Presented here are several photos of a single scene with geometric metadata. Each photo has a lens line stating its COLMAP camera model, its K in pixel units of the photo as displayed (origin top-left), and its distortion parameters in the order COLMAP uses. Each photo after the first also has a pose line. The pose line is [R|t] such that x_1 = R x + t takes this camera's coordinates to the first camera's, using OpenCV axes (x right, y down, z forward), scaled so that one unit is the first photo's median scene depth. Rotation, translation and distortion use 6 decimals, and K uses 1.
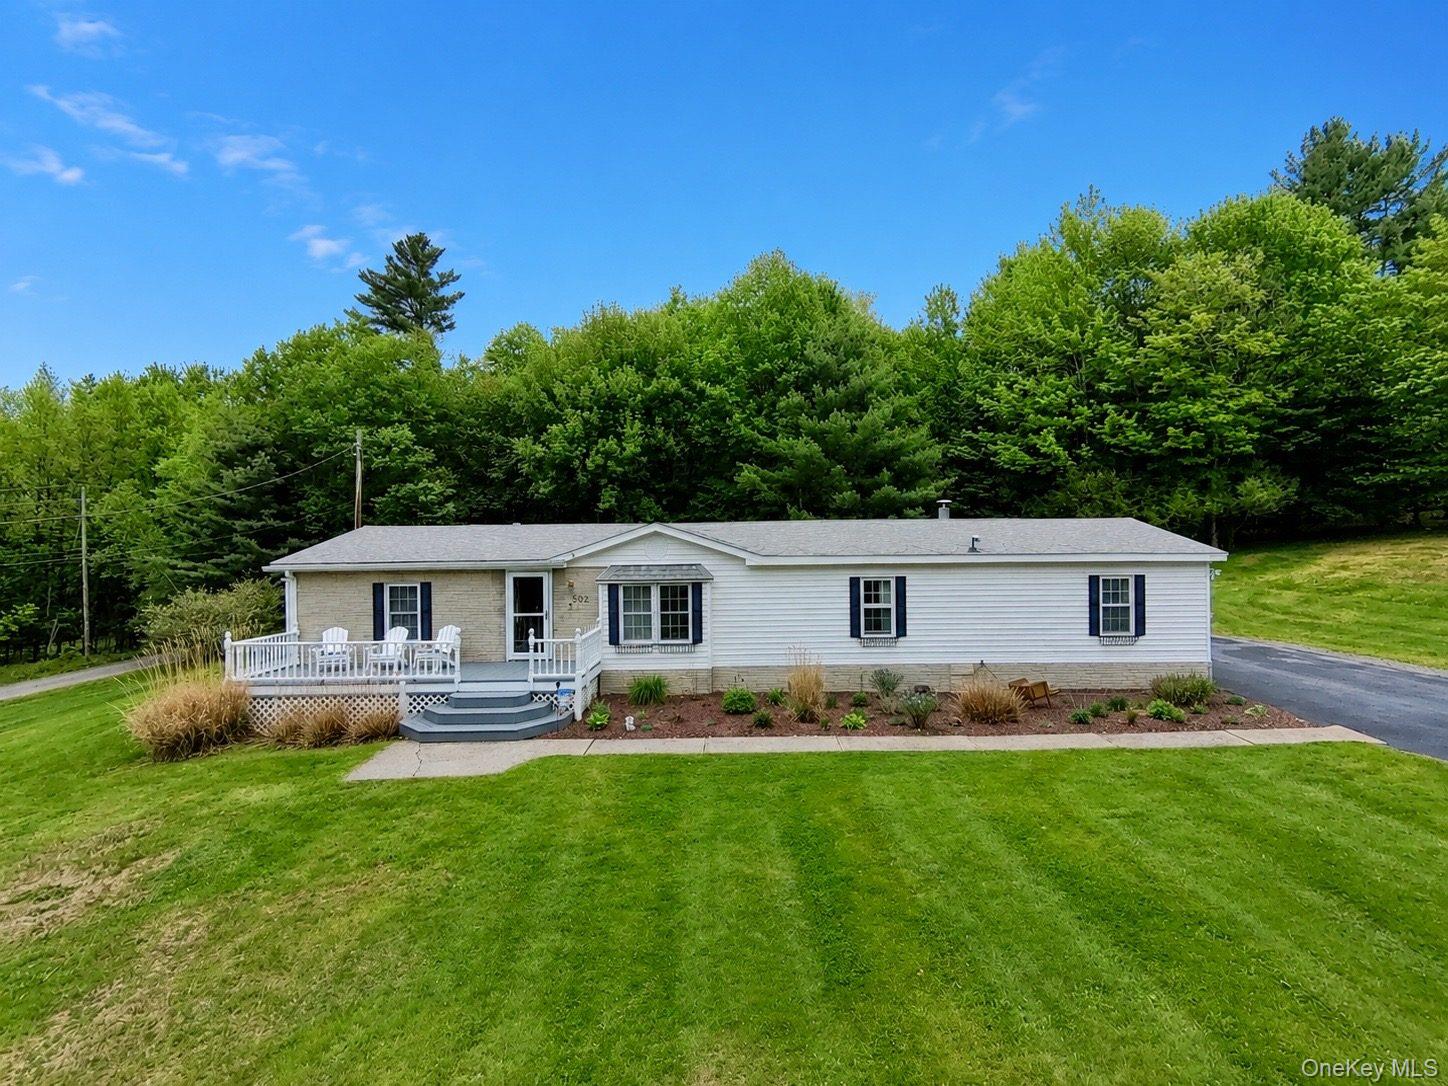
lens RADIAL K [[776.6, 0, 748.9], [0, 776.6, 542.8], [0, 0, 1]] dist [-0.019616, -0.000829]
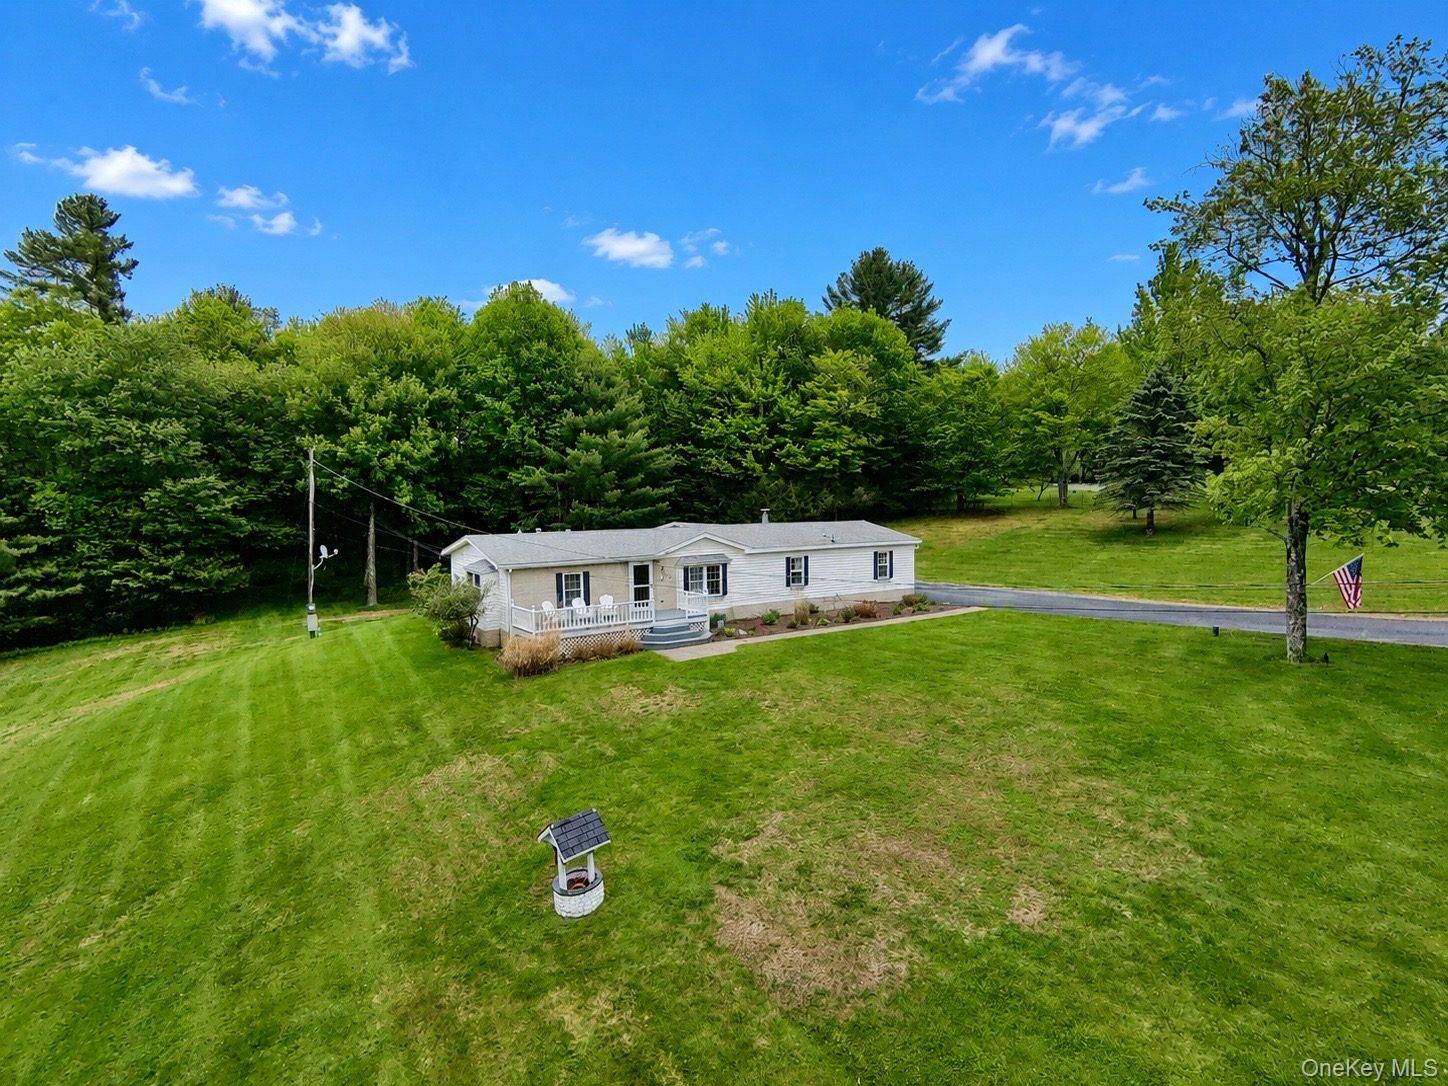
lens RADIAL K [[776.6, 0, 748.9], [0, 776.6, 542.8], [0, 0, 1]] dist [-0.019616, -0.000829]
pose [[0.834204, -0.032857, 0.550476, -0.627056], [0.009937, 0.998957, 0.044567, -0.049643], [-0.551366, -0.031708, 0.833661, -0.367218]]
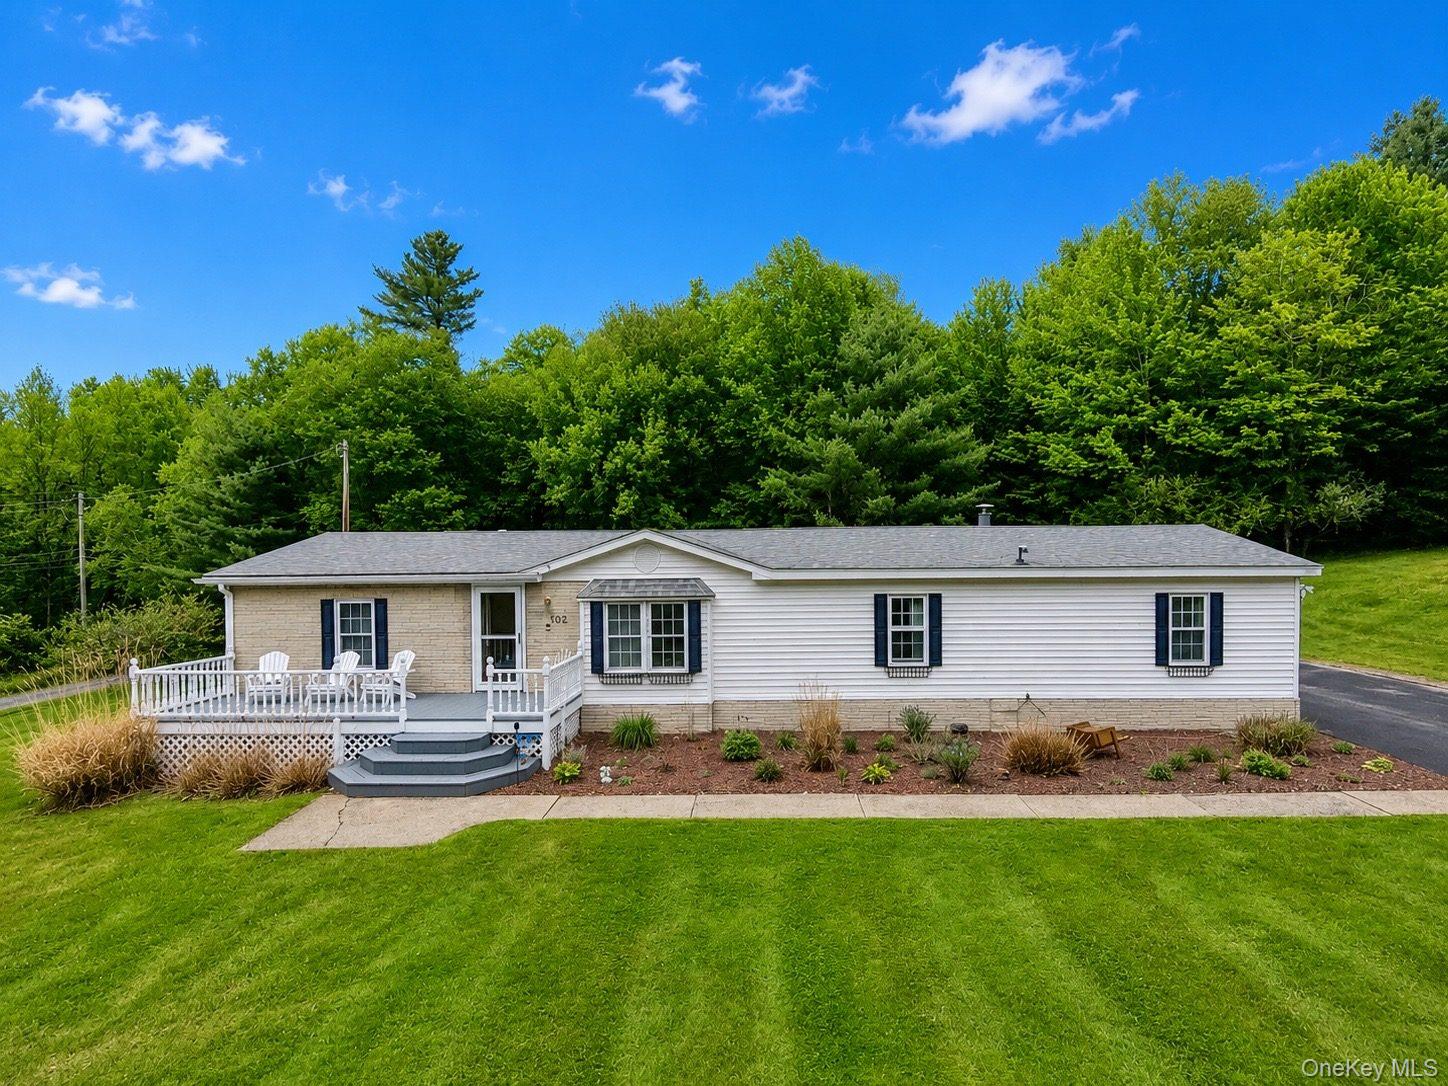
lens RADIAL K [[798.8, 0, 763.9], [0, 798.8, 539.2], [0, 0, 1]] dist [-0.003053, -0.001169]
pose [[0.999523, 0.001181, -0.030848, 0.021535], [-0.001673, 0.999871, -0.015949, -0.001241], [0.030825, 0.015993, 0.999397, 0.074190]]
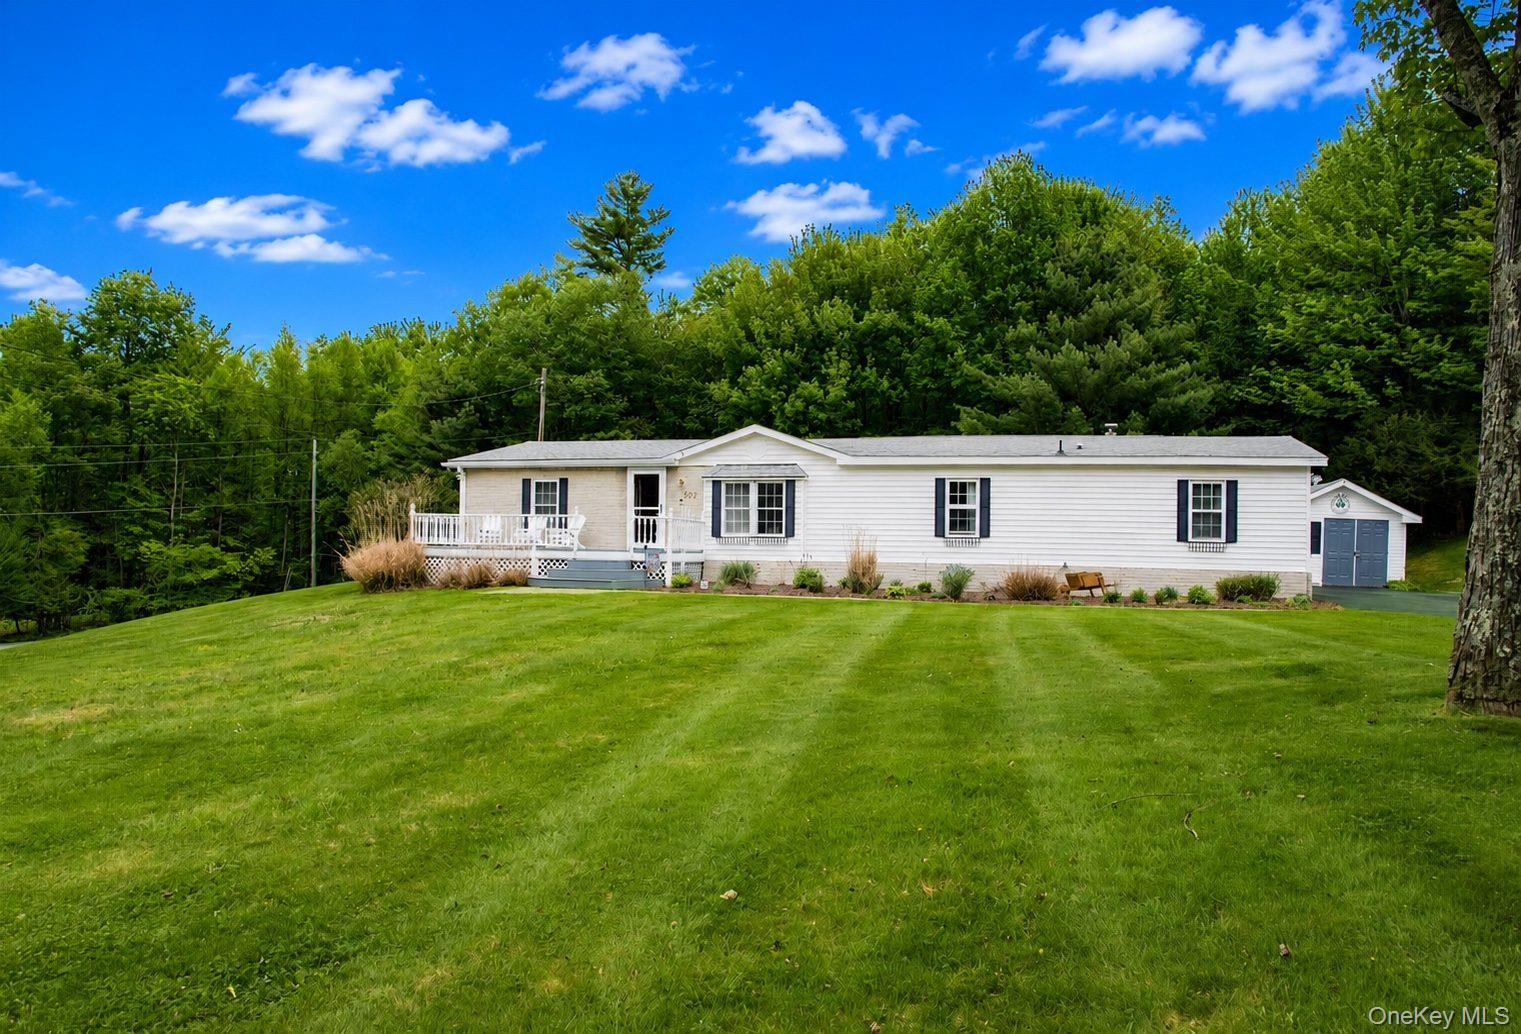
lens RADIAL K [[1071.6, 0, 734.9], [0, 1071.6, 497.0], [0, 0, 1]] dist [-0.102713, 0.001724]
pose [[0.948418, 0.018661, -0.316474, 0.194762], [-0.034739, 0.998372, -0.045238, 0.084991], [0.315114, 0.053898, 0.947522, -0.252454]]
